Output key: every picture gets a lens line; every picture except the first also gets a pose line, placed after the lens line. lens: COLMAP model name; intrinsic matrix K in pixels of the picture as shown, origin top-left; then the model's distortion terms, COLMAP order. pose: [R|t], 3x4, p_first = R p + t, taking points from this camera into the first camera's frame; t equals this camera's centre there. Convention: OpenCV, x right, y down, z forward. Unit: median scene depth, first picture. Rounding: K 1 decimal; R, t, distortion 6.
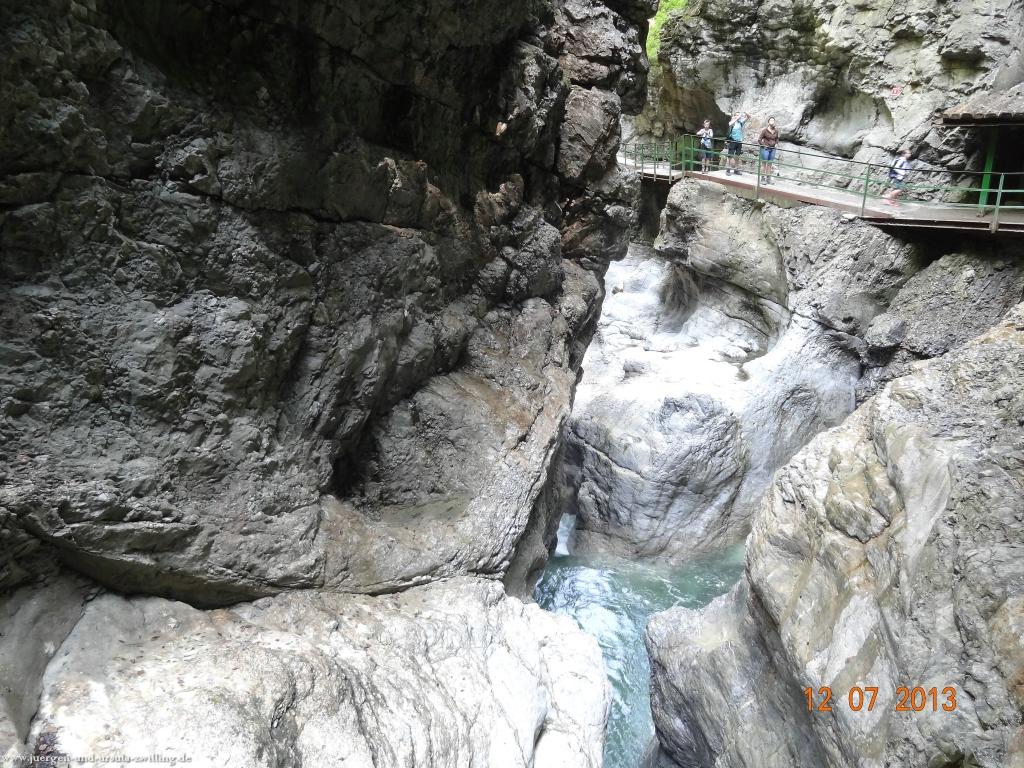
lens RADIAL K [[728.7, 0, 510.3], [0, 728.7, 388.6], [0, 0, 1]] dist [-0.013283, 0.004409]
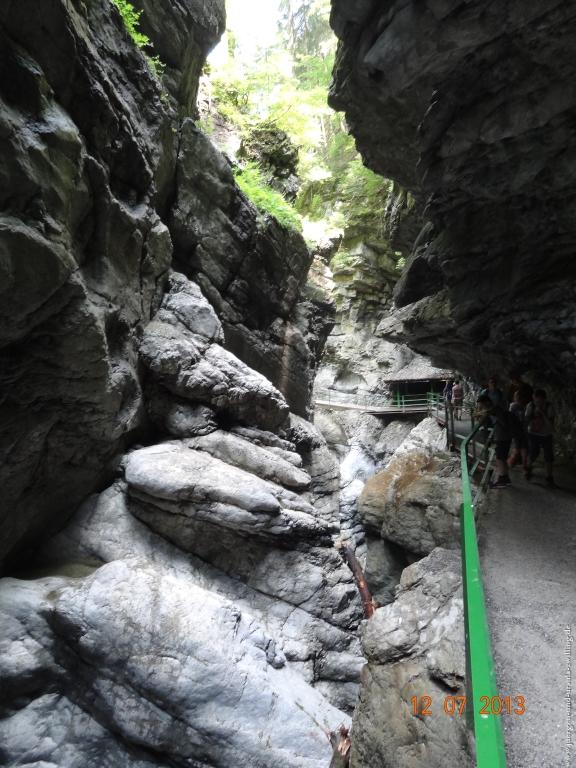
lens RADIAL K [[546.5, 0, 287.7], [0, 546.5, 384.1], [0, 0, 1]] dist [-0.013283, 0.004409]
pose [[0.901032, -0.034464, 0.432380, -0.792066], [0.174512, 0.941404, -0.288626, 0.256478], [-0.397097, 0.335516, 0.854250, -0.860882]]
